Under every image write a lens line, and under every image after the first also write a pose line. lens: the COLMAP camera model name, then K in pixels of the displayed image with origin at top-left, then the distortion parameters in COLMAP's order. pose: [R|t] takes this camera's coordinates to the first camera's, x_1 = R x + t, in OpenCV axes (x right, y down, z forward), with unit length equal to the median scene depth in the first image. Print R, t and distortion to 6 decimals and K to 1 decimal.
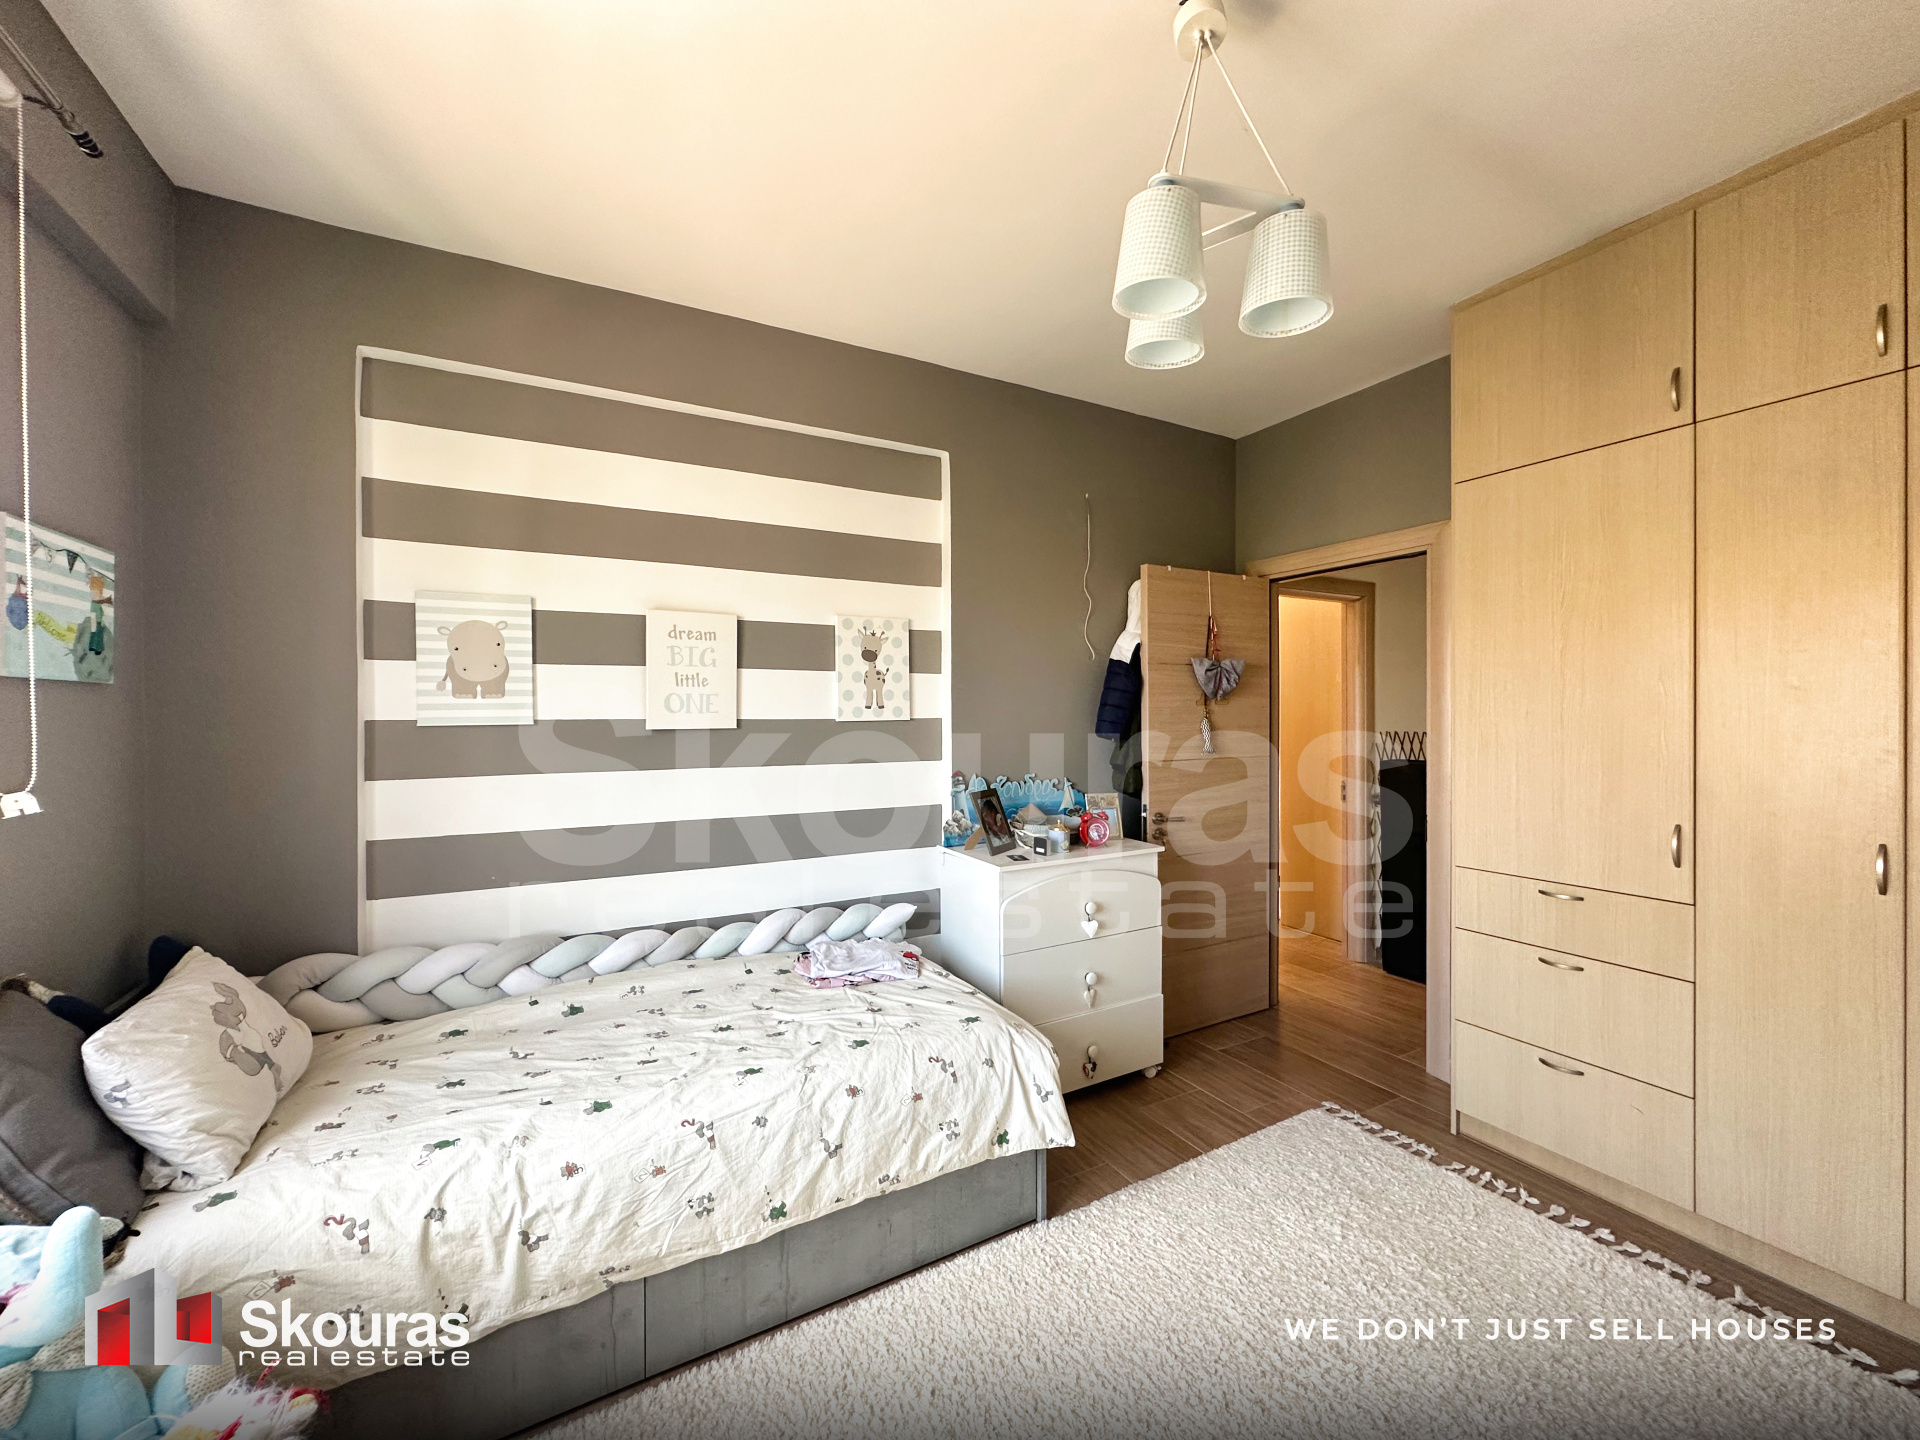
lens RADIAL K [[765.2, 0, 963.1], [0, 765.2, 717.6], [0, 0, 1]] dist [0.000205, -0.000075]
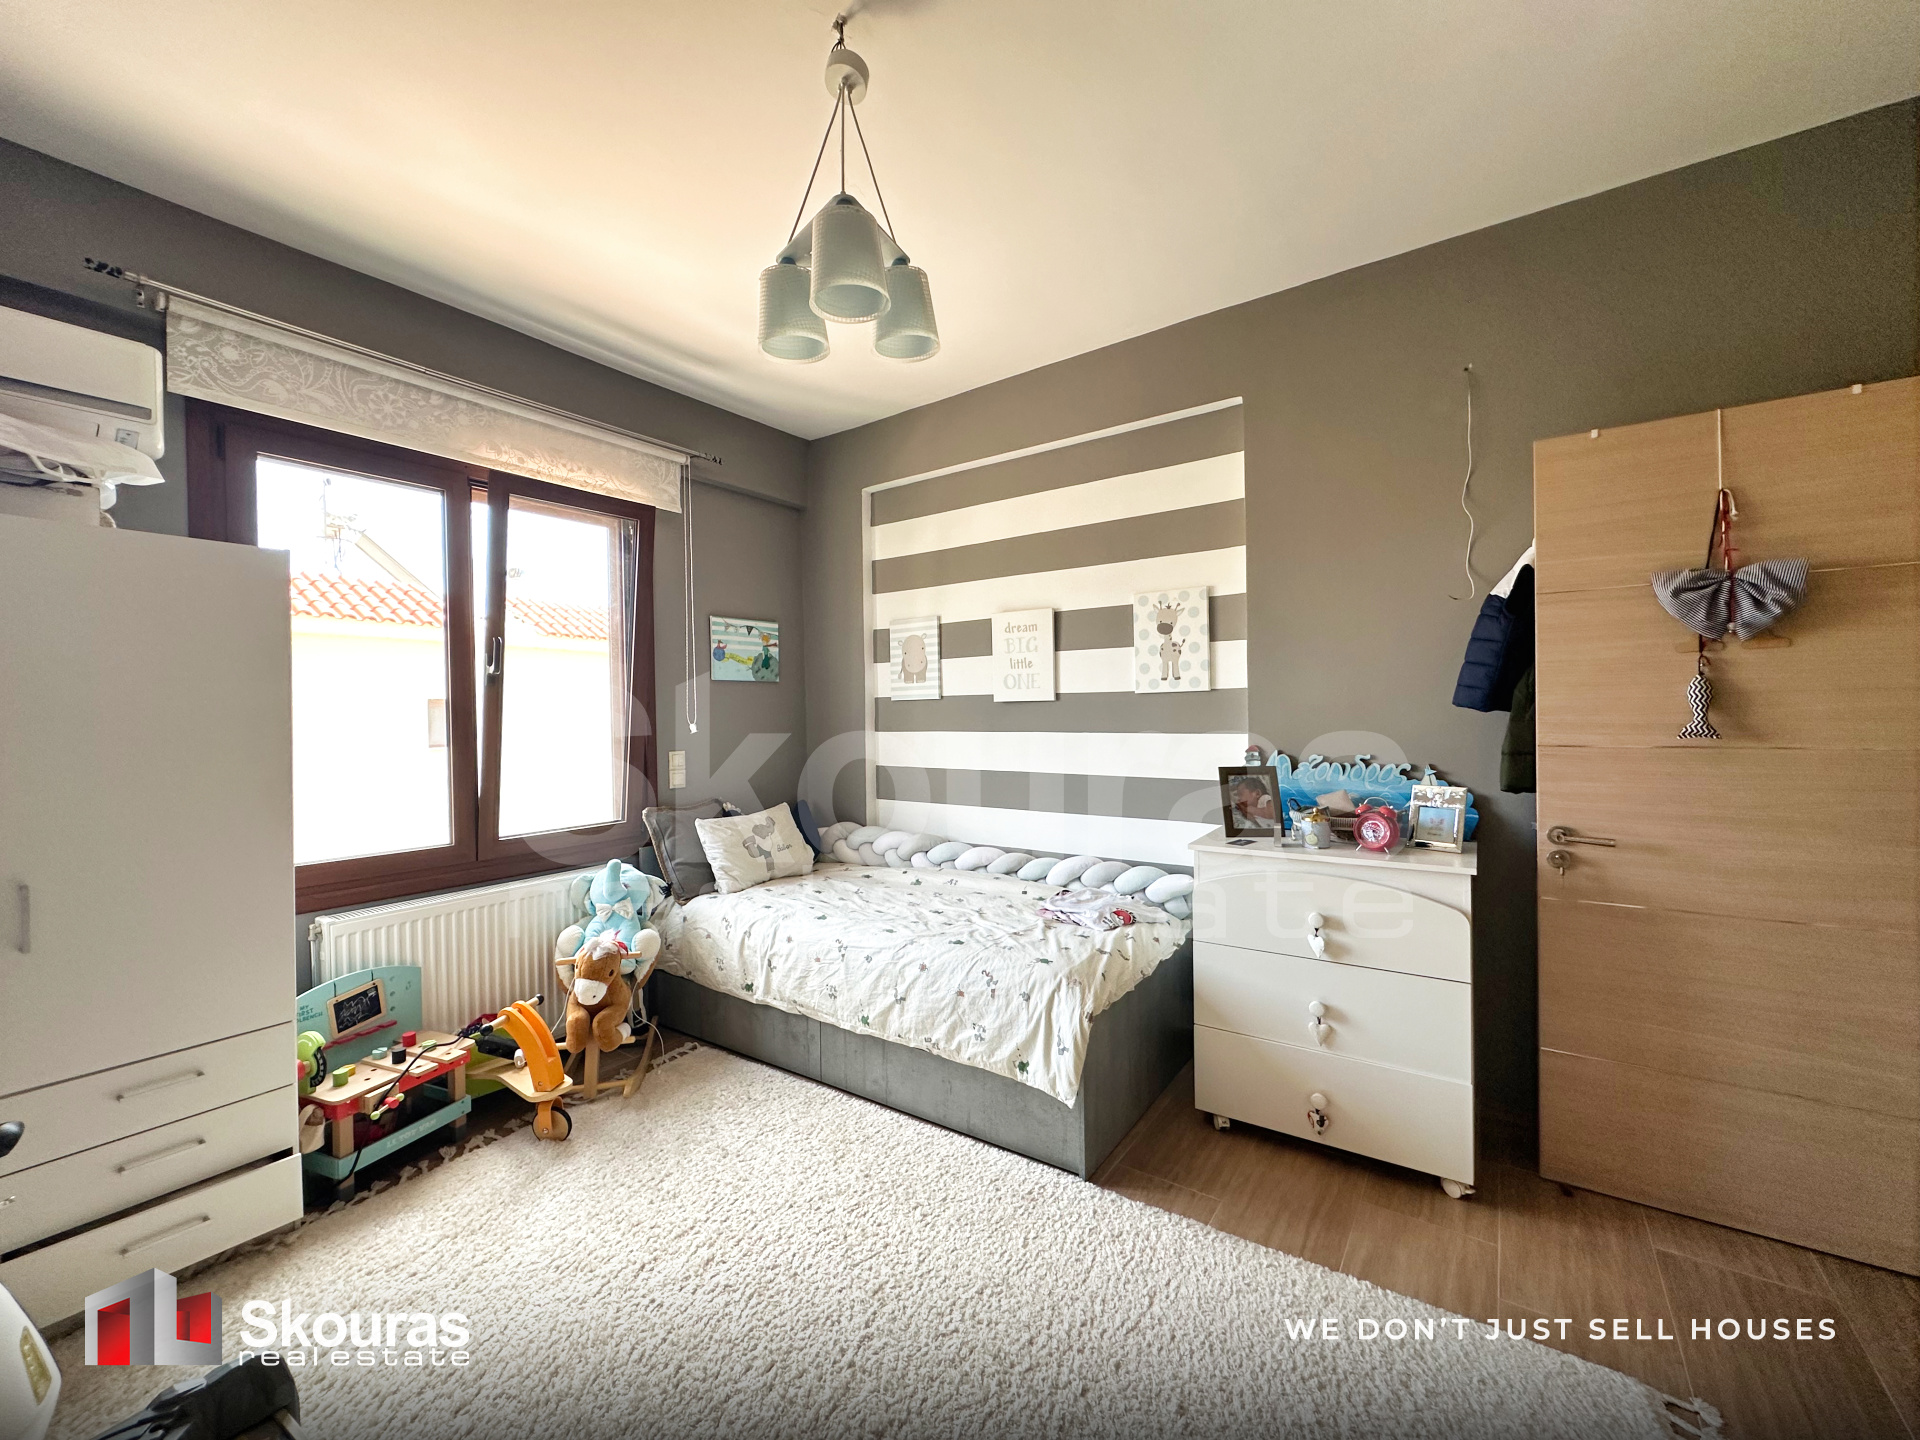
lens RADIAL K [[765.2, 0, 963.1], [0, 765.2, 717.6], [0, 0, 1]] dist [0.000205, -0.000075]
pose [[0.434657, 0.005608, -0.900579, 0.843064], [0.008428, 0.999911, 0.010294, 0.031362], [0.900557, -0.012064, 0.434571, 0.380089]]
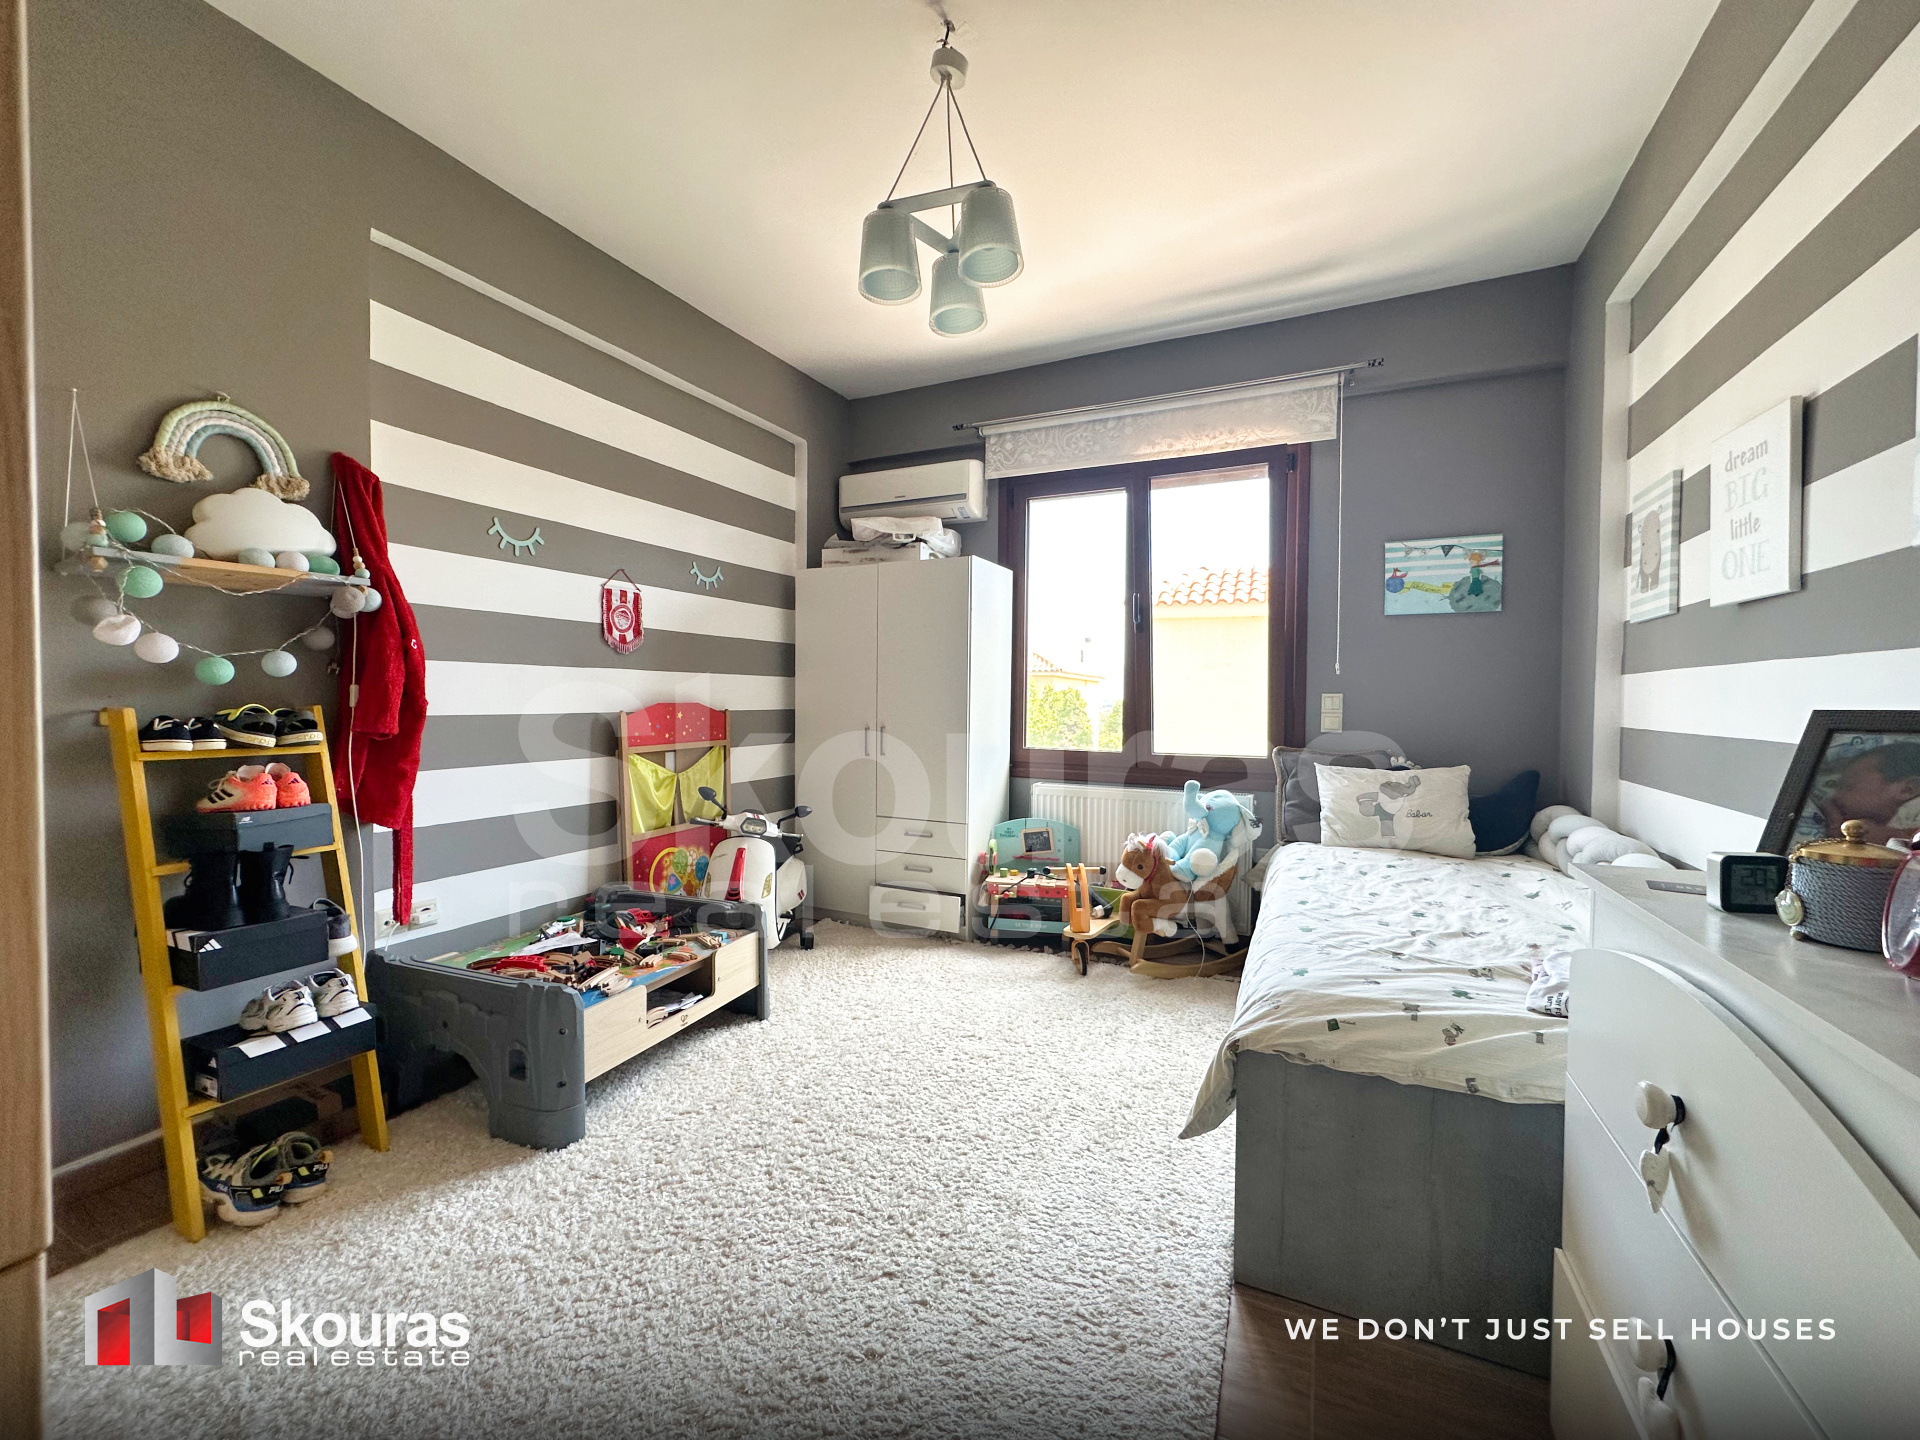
lens RADIAL K [[765.2, 0, 963.1], [0, 765.2, 717.6], [0, 0, 1]] dist [0.000205, -0.000075]
pose [[-0.812758, 0.010293, -0.582511, 0.638339], [-0.010072, 0.999446, 0.031713, 0.112126], [0.582514, 0.031642, -0.812204, 1.257559]]
